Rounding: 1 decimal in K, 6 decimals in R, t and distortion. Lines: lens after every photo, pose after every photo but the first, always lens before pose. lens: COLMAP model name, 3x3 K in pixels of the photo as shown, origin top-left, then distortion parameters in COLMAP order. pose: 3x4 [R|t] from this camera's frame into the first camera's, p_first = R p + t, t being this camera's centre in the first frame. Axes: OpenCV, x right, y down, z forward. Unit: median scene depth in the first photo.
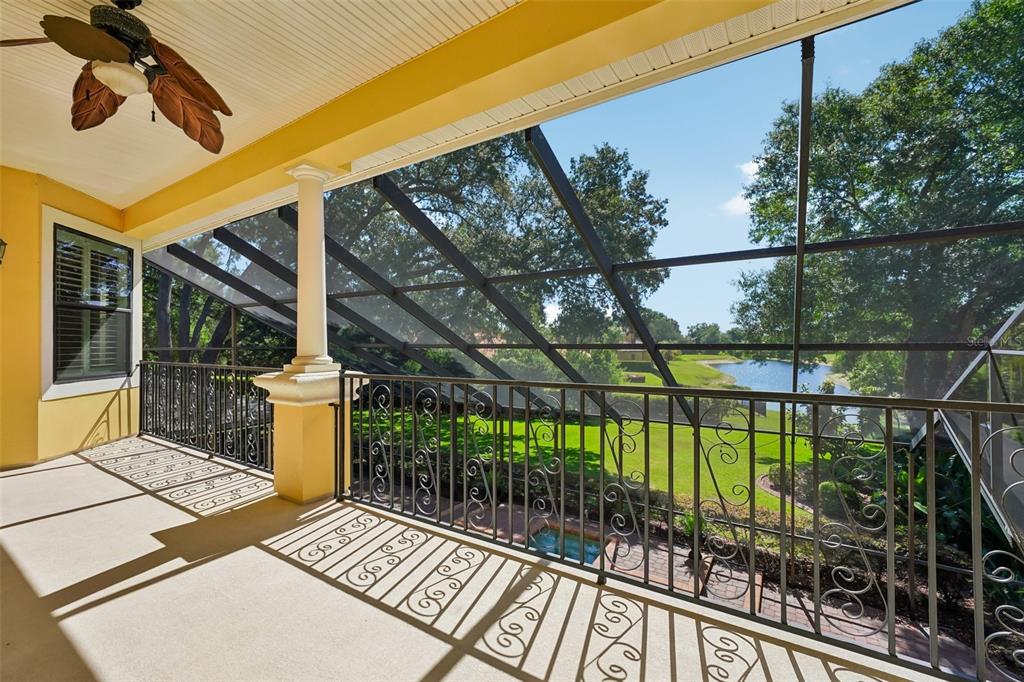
lens RADIAL K [[451.2, 0, 512.0], [0, 451.2, 341.0], [0, 0, 1]] dist [-0.019577, 0.013173]
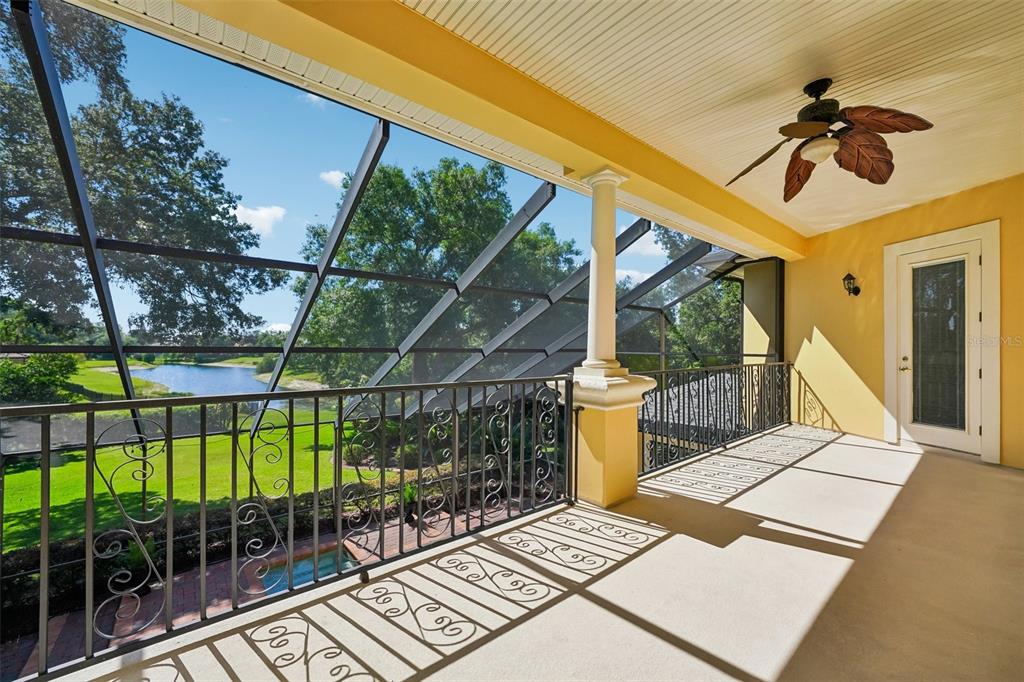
lens RADIAL K [[409.2, 0, 512.0], [0, 409.2, 341.0], [0, 0, 1]] dist [-0.010787, 0.000194]
pose [[0.261238, 0.025571, 0.964936, -0.681960], [-0.013346, 0.999649, -0.022877, 0.006933], [-0.965182, -0.006902, 0.261488, 0.467032]]
